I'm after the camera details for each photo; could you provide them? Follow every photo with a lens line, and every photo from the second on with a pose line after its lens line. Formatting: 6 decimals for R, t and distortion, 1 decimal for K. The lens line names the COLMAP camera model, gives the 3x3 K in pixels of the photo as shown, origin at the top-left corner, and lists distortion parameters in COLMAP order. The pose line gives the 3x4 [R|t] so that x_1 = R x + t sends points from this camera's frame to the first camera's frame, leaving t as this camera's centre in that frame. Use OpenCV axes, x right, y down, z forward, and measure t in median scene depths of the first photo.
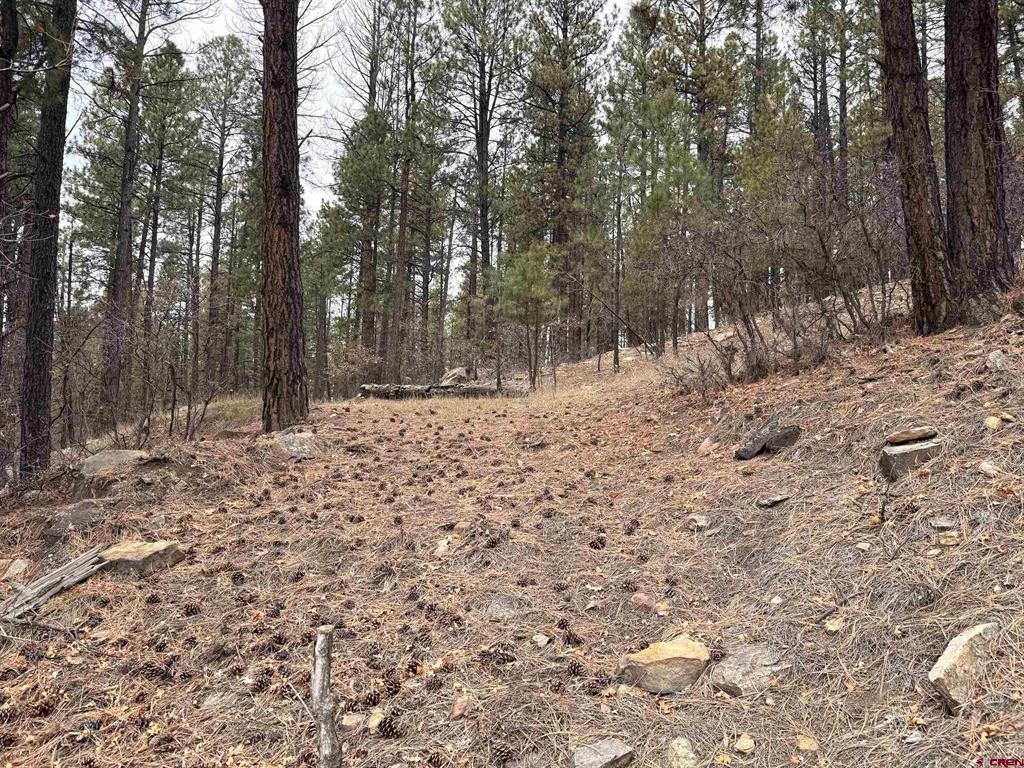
lens RADIAL K [[724.1, 0, 507.0], [0, 724.1, 378.5], [0, 0, 1]] dist [0.058346, -0.083119]
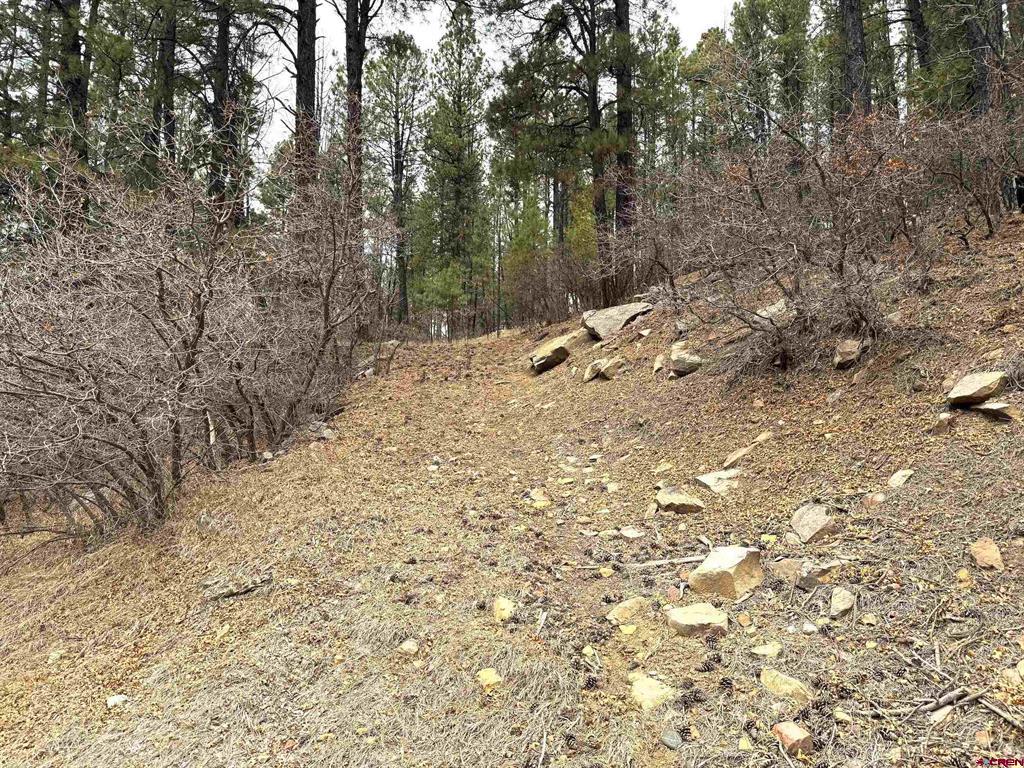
lens RADIAL K [[724.1, 0, 507.0], [0, 724.1, 378.5], [0, 0, 1]] dist [0.058346, -0.083119]
pose [[0.986270, -0.005952, 0.165033, -0.072950], [0.004951, 0.999967, 0.006481, 0.047977], [-0.165066, -0.005575, 0.986267, -0.447266]]
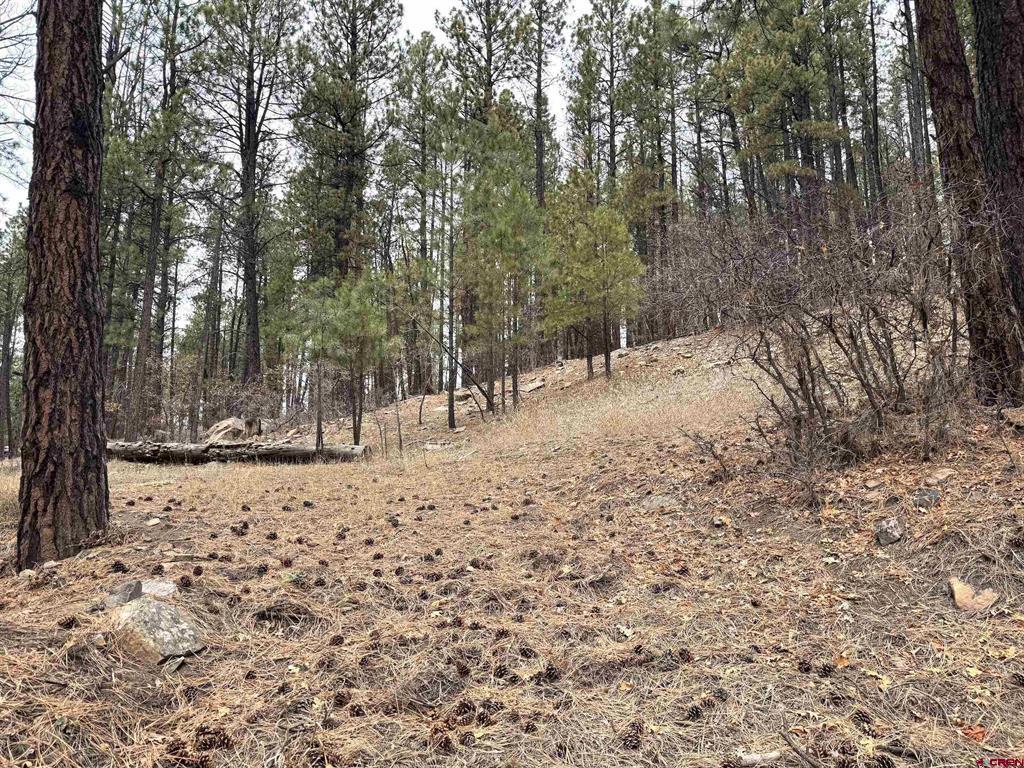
lens RADIAL K [[724.1, 0, 507.0], [0, 724.1, 378.5], [0, 0, 1]] dist [0.058346, -0.083119]
pose [[0.934477, 0.025781, 0.355088, -0.060787], [-0.004524, 0.998154, -0.060564, -0.009997], [-0.355994, 0.054990, 0.932869, 0.111206]]
